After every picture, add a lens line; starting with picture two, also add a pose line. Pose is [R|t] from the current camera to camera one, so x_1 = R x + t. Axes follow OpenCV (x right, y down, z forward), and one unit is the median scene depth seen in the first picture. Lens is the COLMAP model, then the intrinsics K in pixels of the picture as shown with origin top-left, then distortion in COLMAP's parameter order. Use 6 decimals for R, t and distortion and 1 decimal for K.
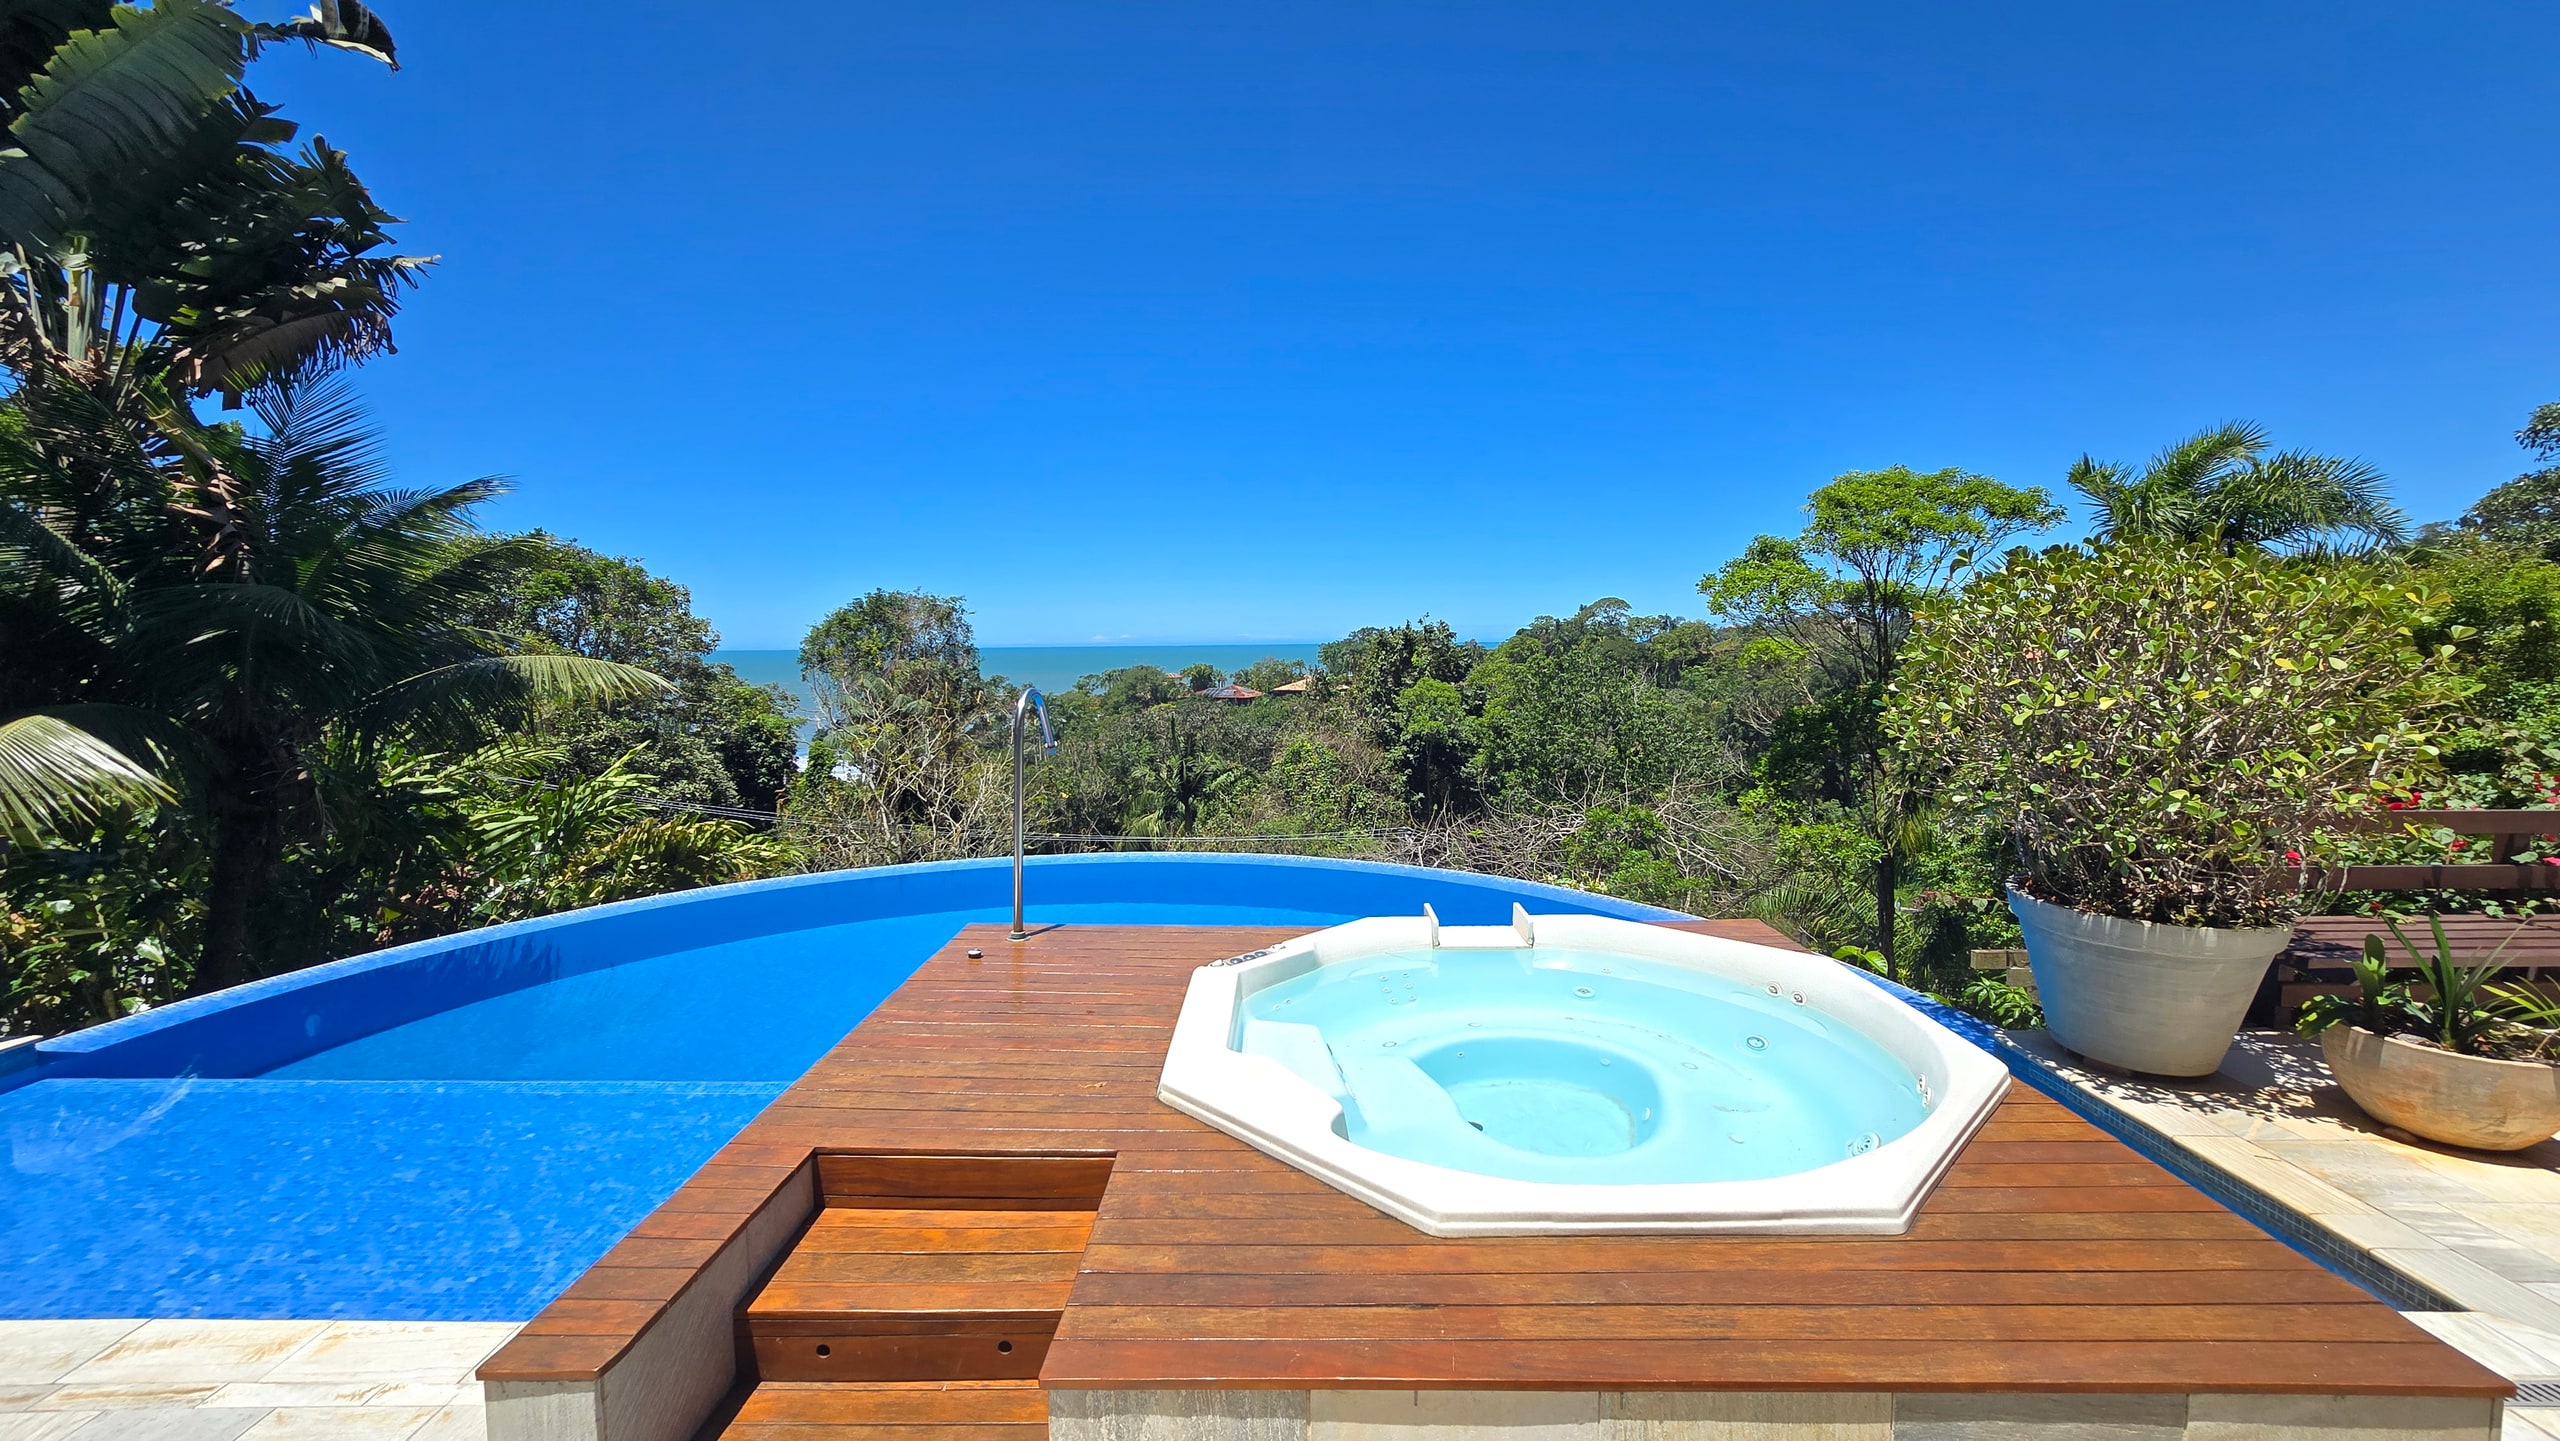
lens RADIAL K [[1041.2, 0, 1272.9], [0, 1041.2, 721.5], [0, 0, 1]] dist [-0.001214, 0.000554]
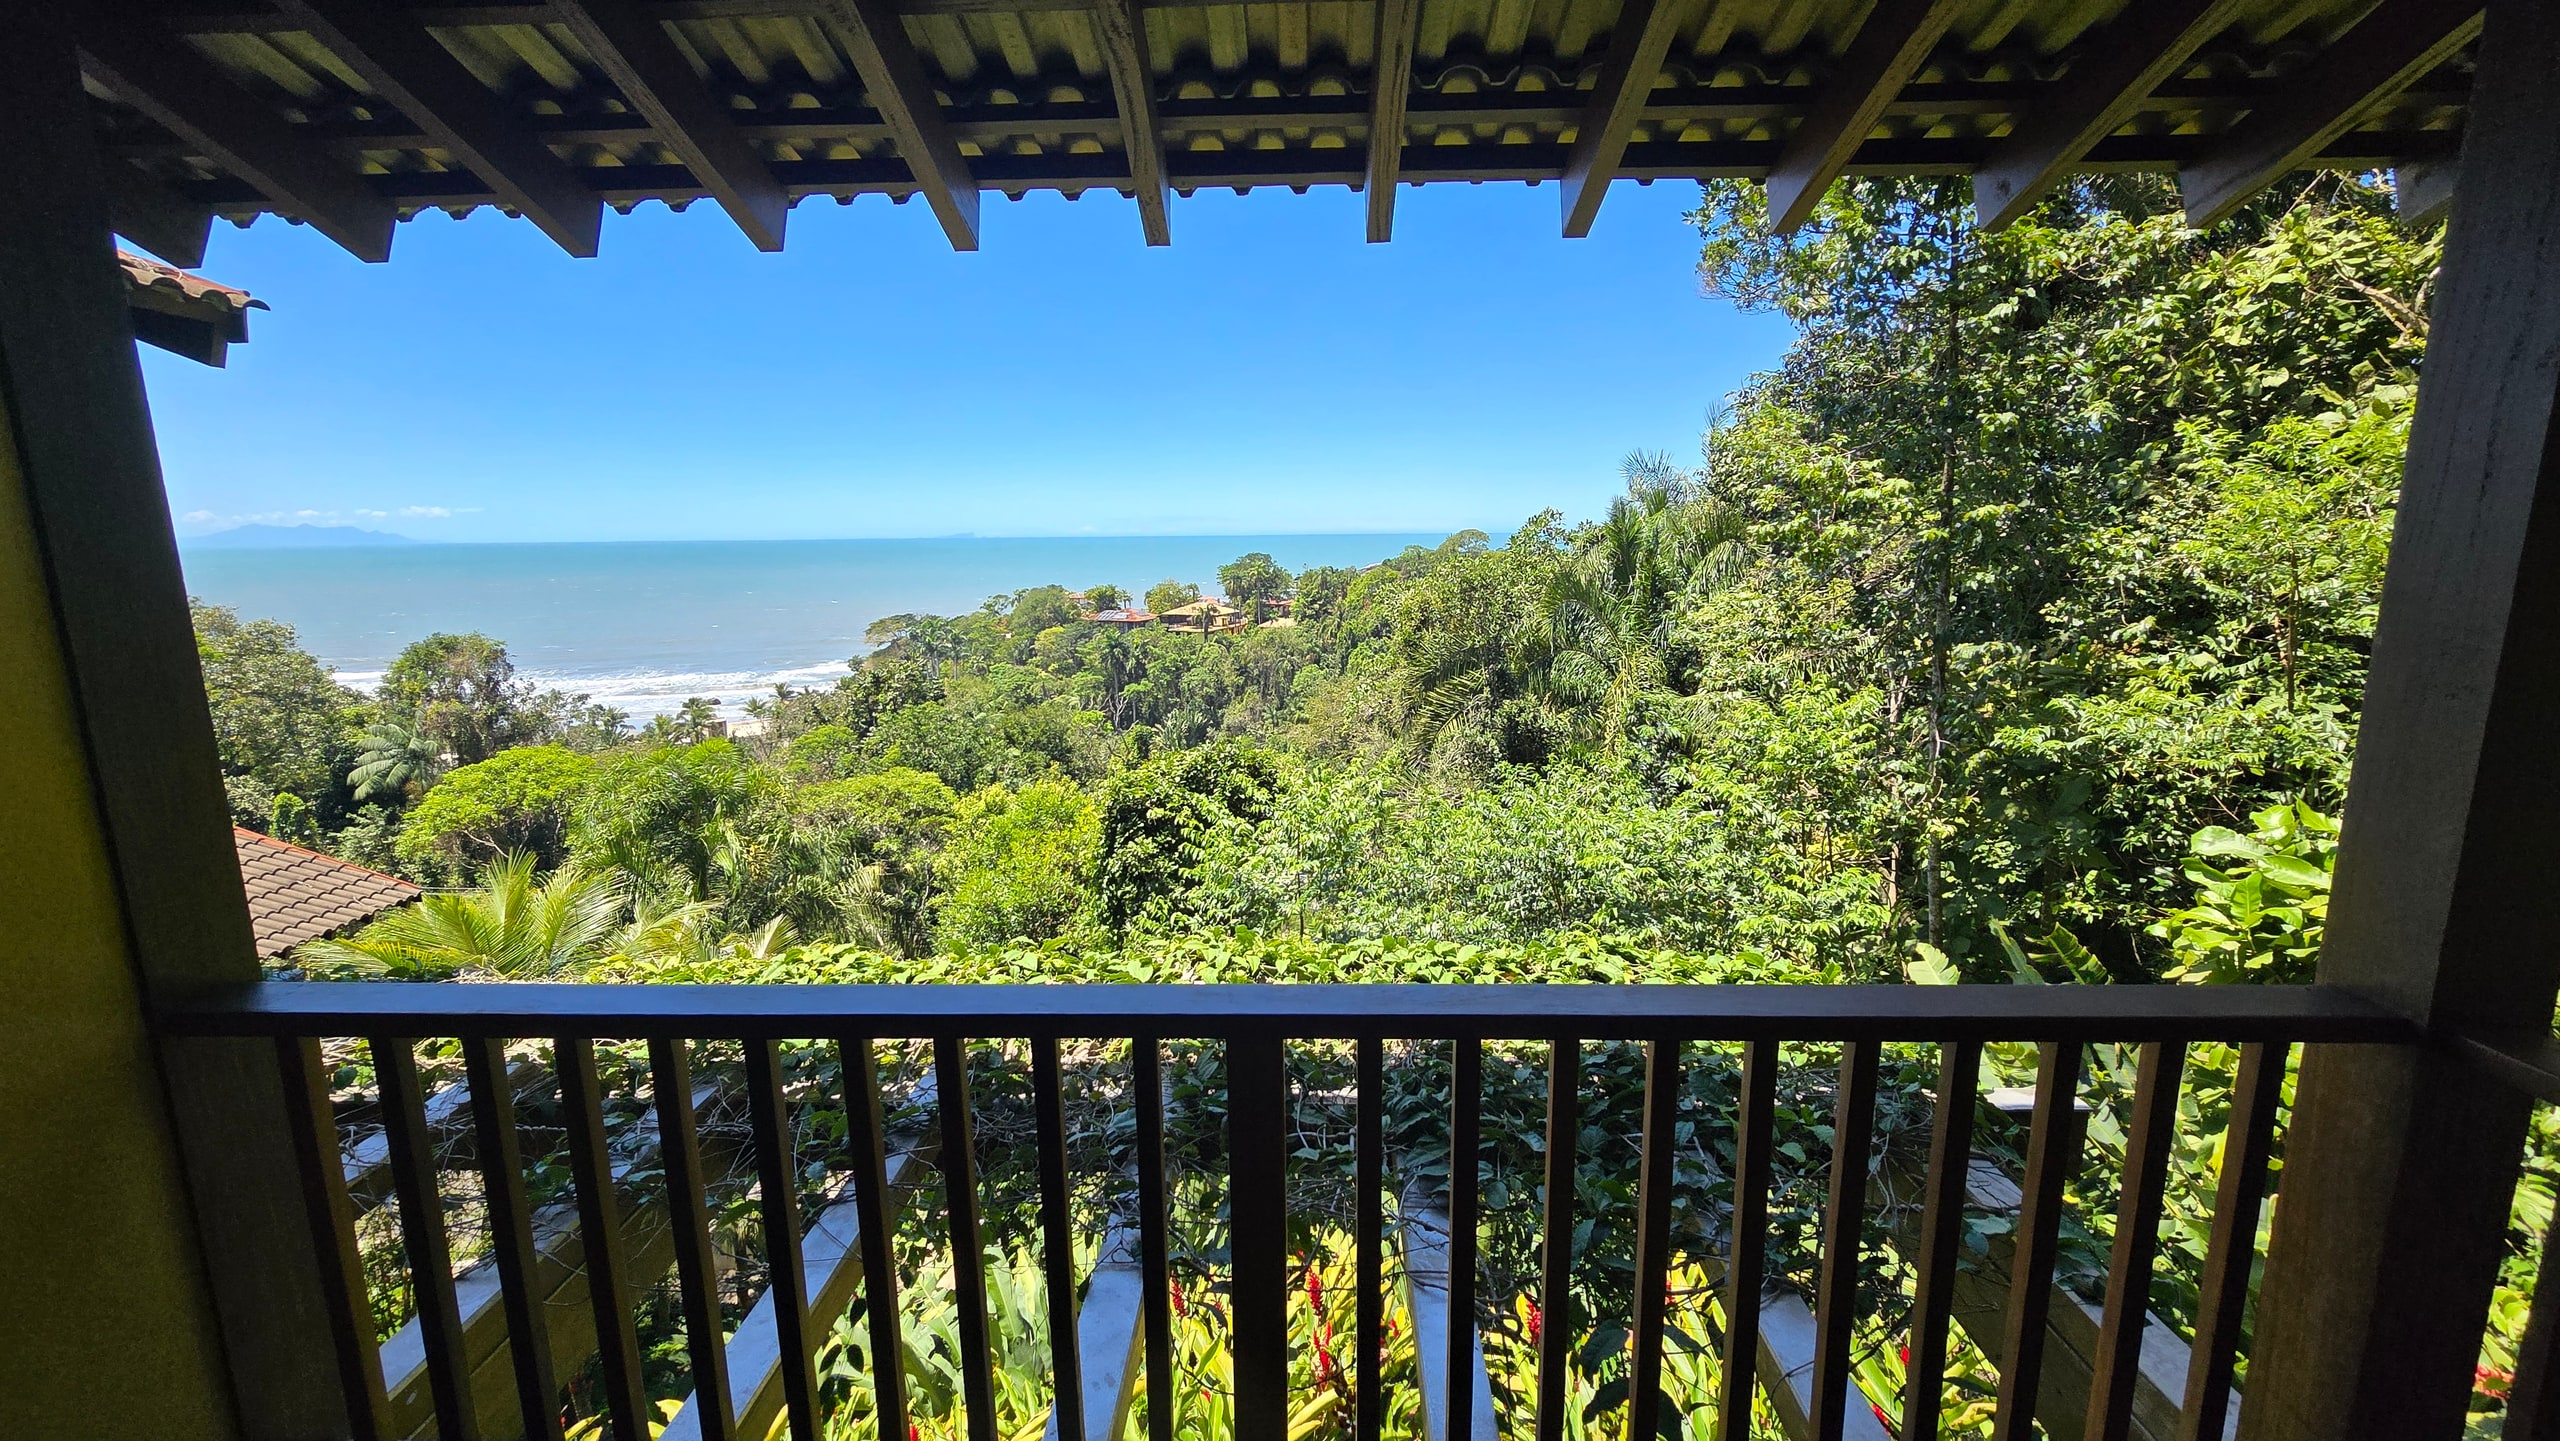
lens RADIAL K [[1048.4, 0, 1275.9], [0, 1048.4, 720.9], [0, 0, 1]] dist [-0.001670, -0.000432]
pose [[0.999843, 0.003693, -0.017327, 0.689512], [-0.001862, 0.994522, 0.104512, -0.177363], [0.017618, -0.104463, 0.994373, -0.204729]]
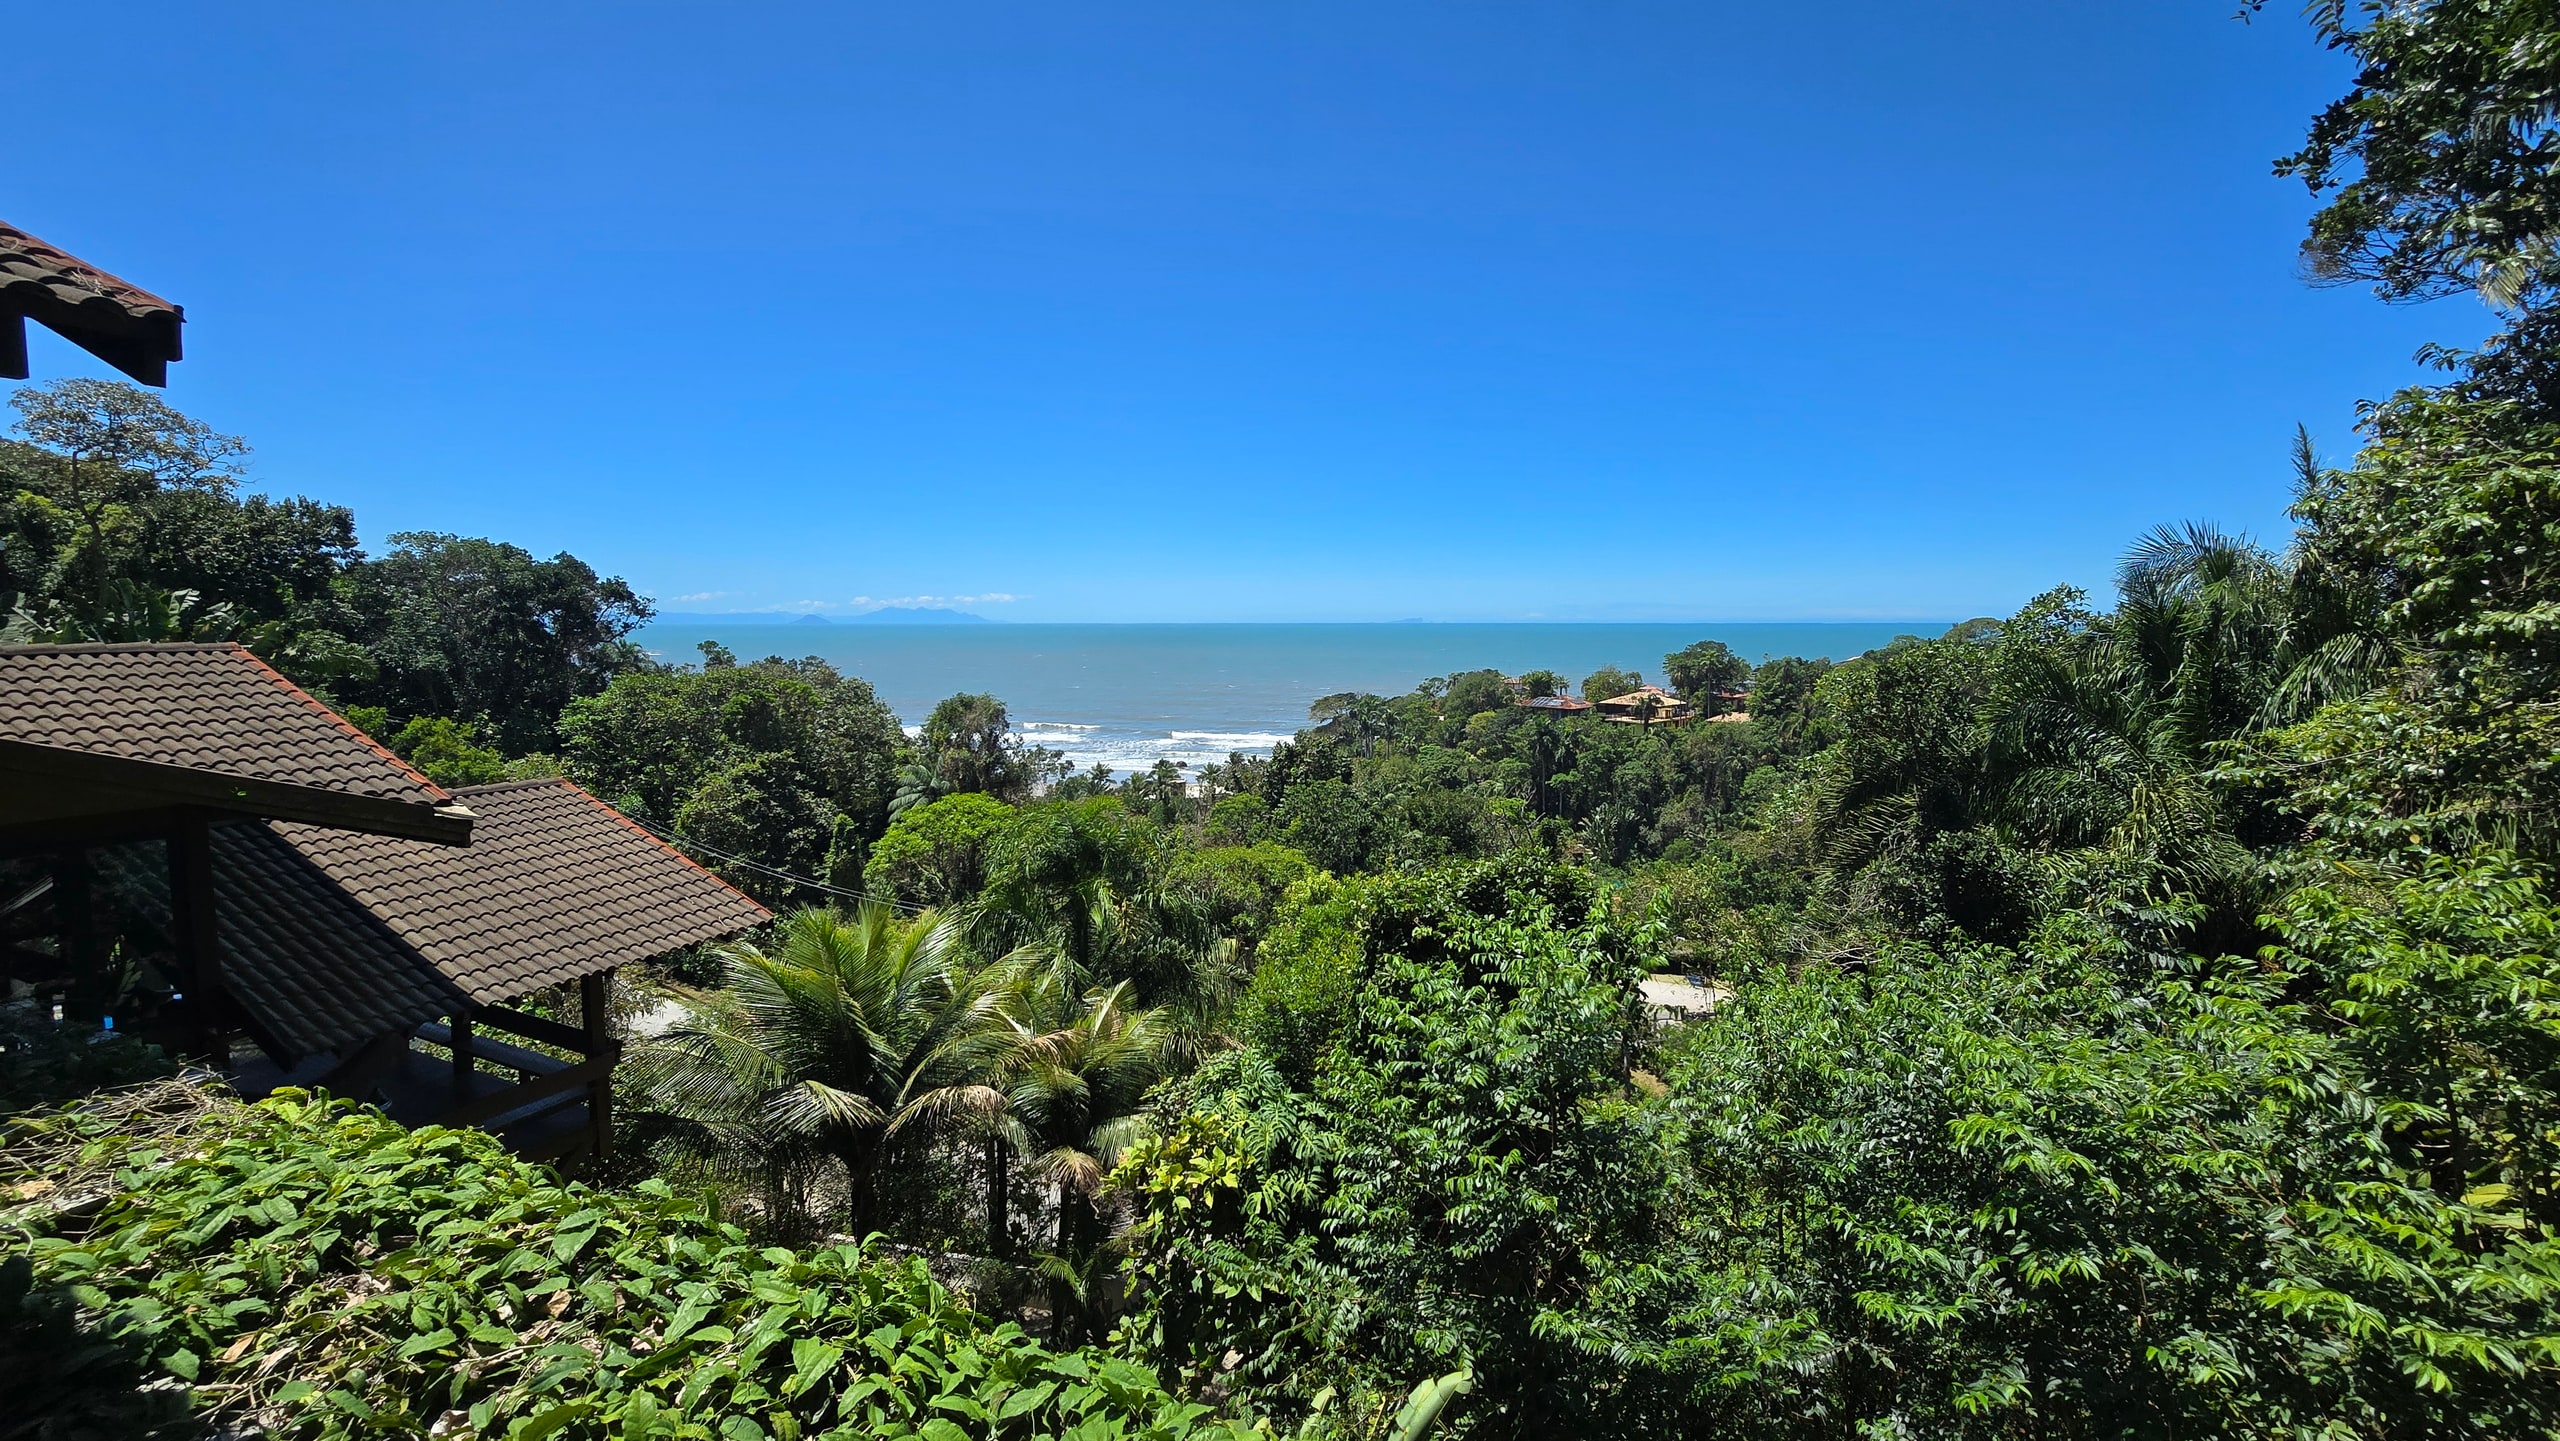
lens RADIAL K [[1048.4, 0, 1275.9], [0, 1048.4, 720.9], [0, 0, 1]] dist [-0.001670, -0.000432]
pose [[0.907835, 0.049622, -0.416380, 0.719008], [-0.039536, 0.998679, 0.032818, -0.176931], [0.417459, -0.013331, 0.908598, -0.154788]]
